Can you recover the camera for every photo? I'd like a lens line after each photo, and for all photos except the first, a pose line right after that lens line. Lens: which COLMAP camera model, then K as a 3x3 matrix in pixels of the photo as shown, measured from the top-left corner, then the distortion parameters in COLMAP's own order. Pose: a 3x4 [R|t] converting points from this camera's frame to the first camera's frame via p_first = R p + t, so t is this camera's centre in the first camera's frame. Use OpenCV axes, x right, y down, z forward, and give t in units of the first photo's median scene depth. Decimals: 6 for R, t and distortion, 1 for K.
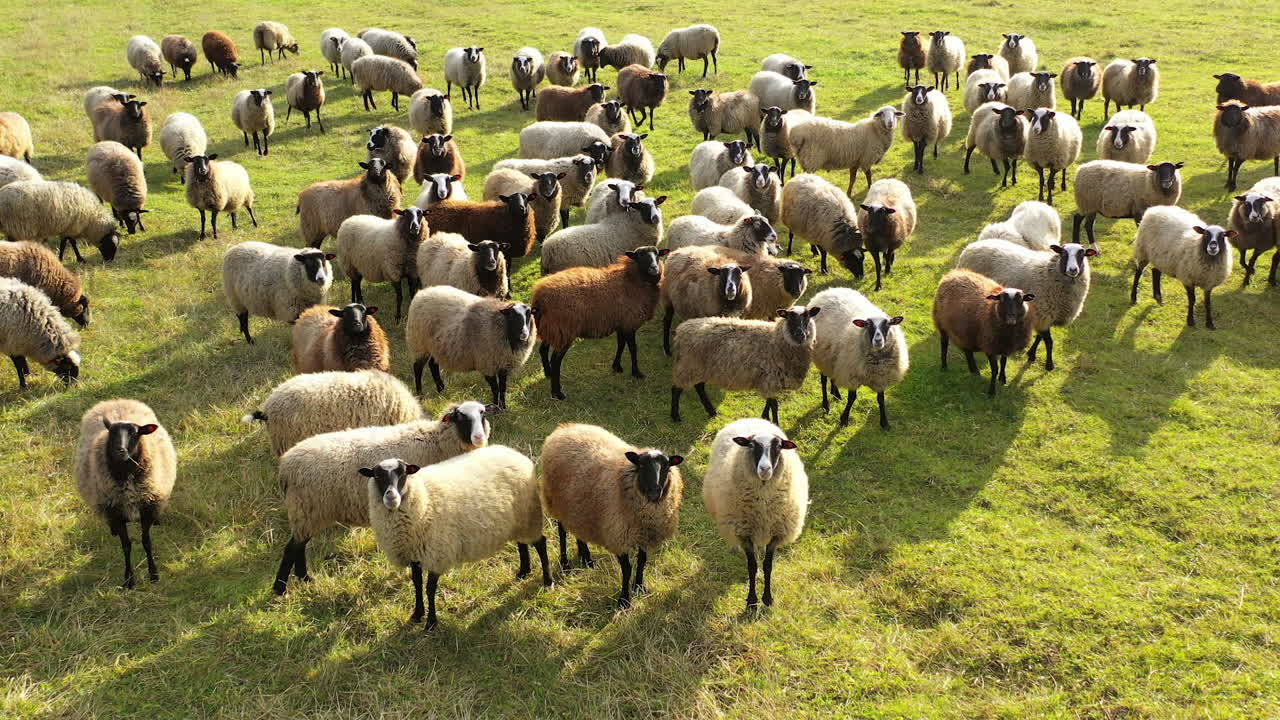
lens RADIAL K [[1391.5, 0, 640.0], [0, 1391.5, 360.0], [0, 0, 1]] dist [-0.006647, 0.006793]
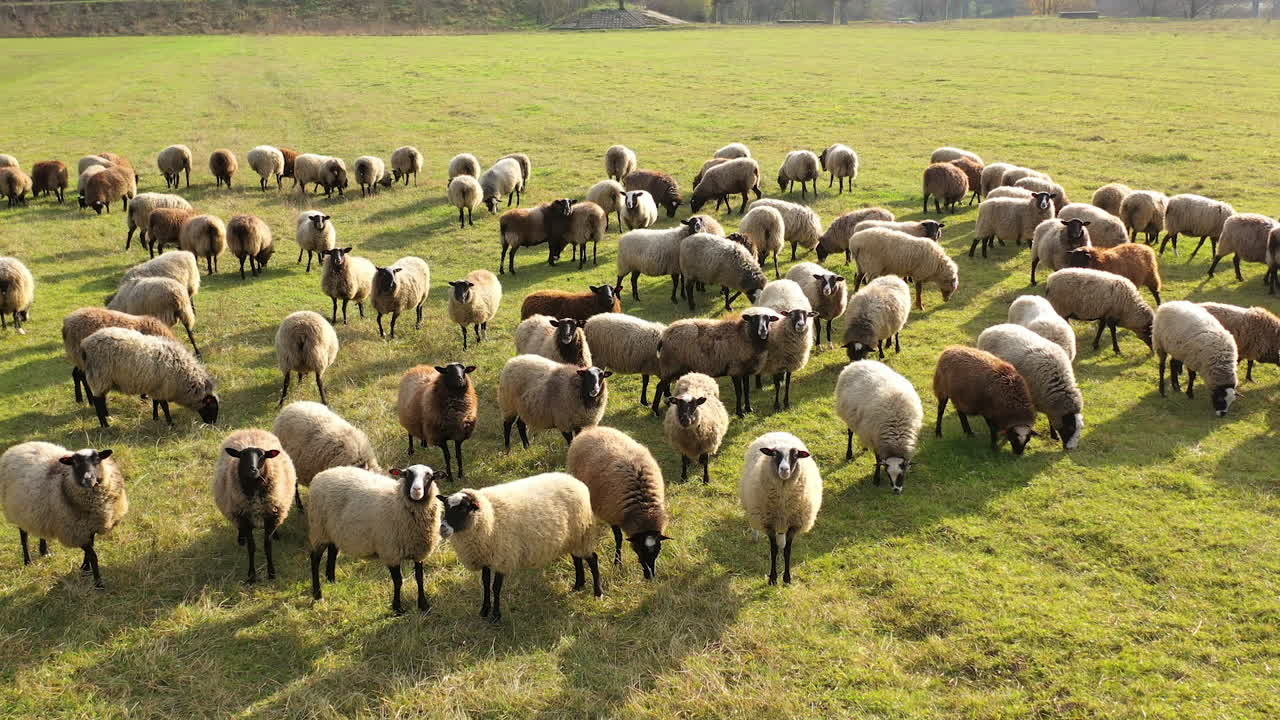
lens RADIAL K [[1391.5, 0, 640.0], [0, 1391.5, 360.0], [0, 0, 1]] dist [-0.006647, 0.006793]
pose [[0.995301, 0.030366, -0.091940, 0.071022], [-0.038855, 0.995001, -0.091996, 0.070592], [0.088687, 0.095137, 0.991506, -0.177128]]
